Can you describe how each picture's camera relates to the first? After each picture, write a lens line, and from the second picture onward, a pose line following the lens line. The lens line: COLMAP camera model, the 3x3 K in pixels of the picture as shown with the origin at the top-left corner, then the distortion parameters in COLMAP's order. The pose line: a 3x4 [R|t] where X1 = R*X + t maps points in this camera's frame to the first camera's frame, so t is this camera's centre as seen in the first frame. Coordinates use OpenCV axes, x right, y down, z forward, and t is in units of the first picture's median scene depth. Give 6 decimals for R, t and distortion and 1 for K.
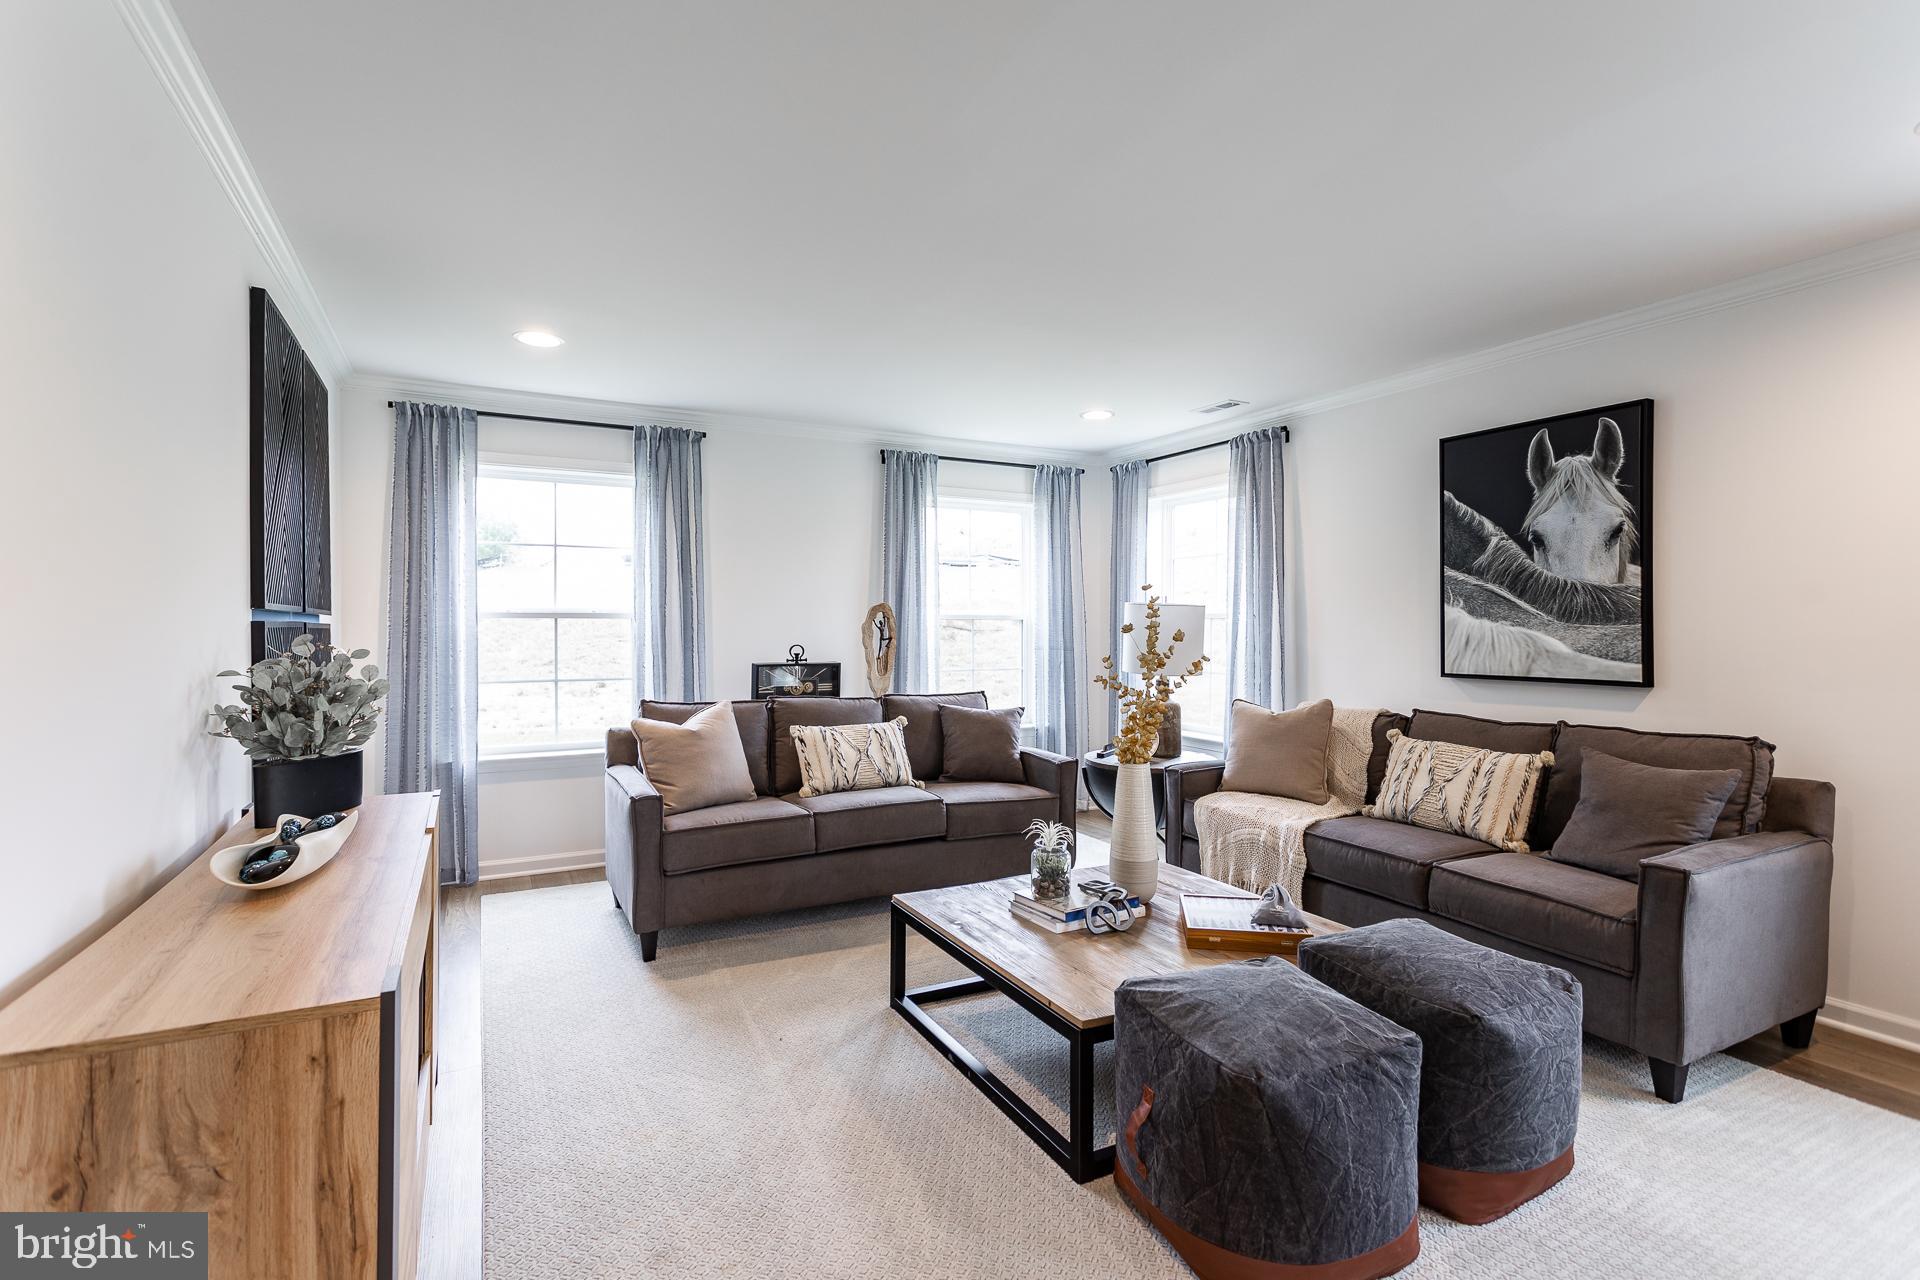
lens RADIAL K [[929.5, 0, 954.9], [0, 929.5, 632.2], [0, 0, 1]] dist [-0.001261, 0.002639]
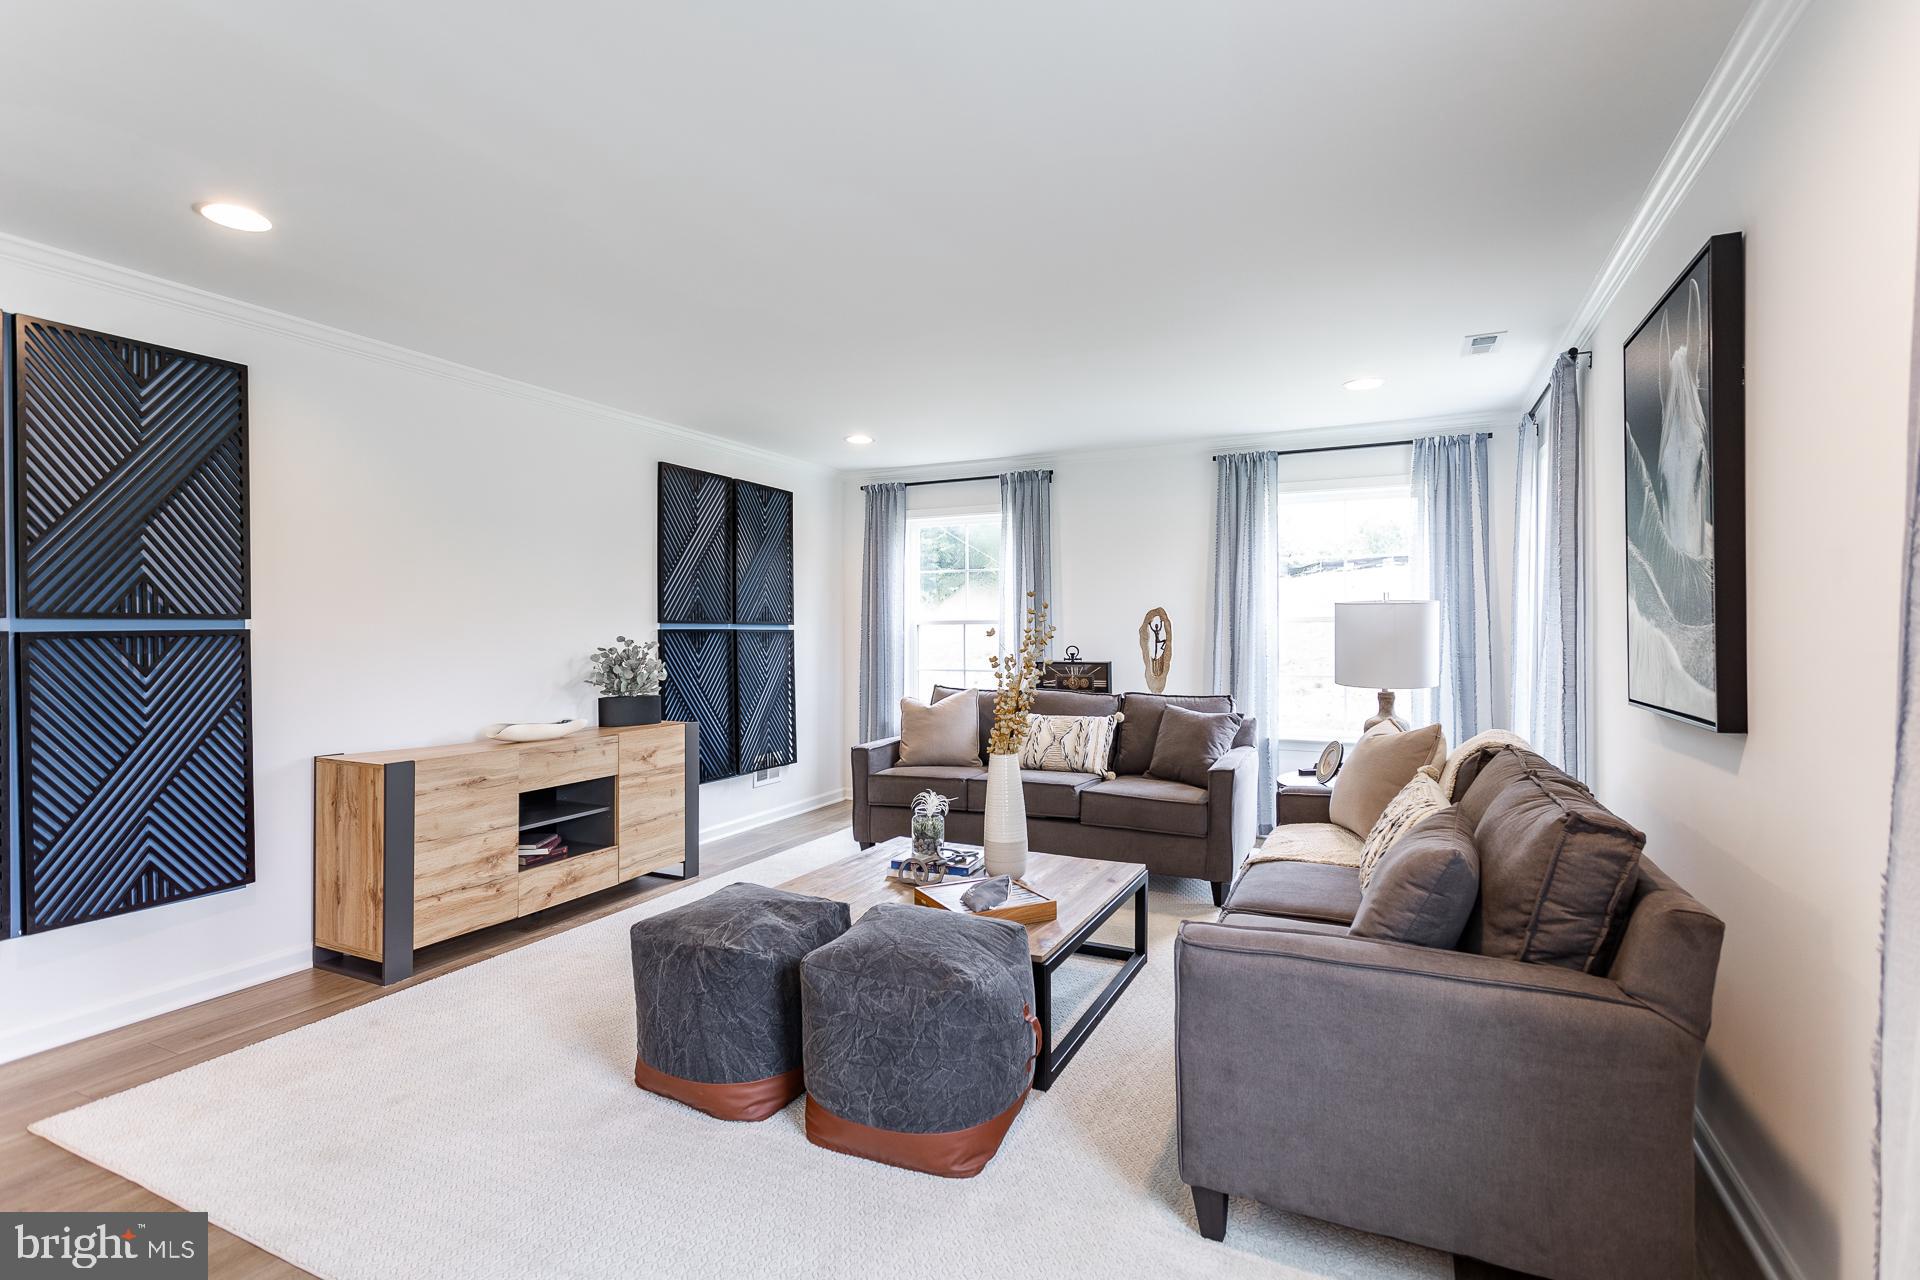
lens RADIAL K [[929.5, 0, 945.5], [0, 929.5, 642.4], [0, 0, 1]] dist [-0.001261, 0.002639]
pose [[0.579465, 0.007733, -0.814961, 0.671825], [-0.001427, 0.999963, 0.008473, -0.000354], [0.814996, -0.003746, 0.579455, 0.193485]]
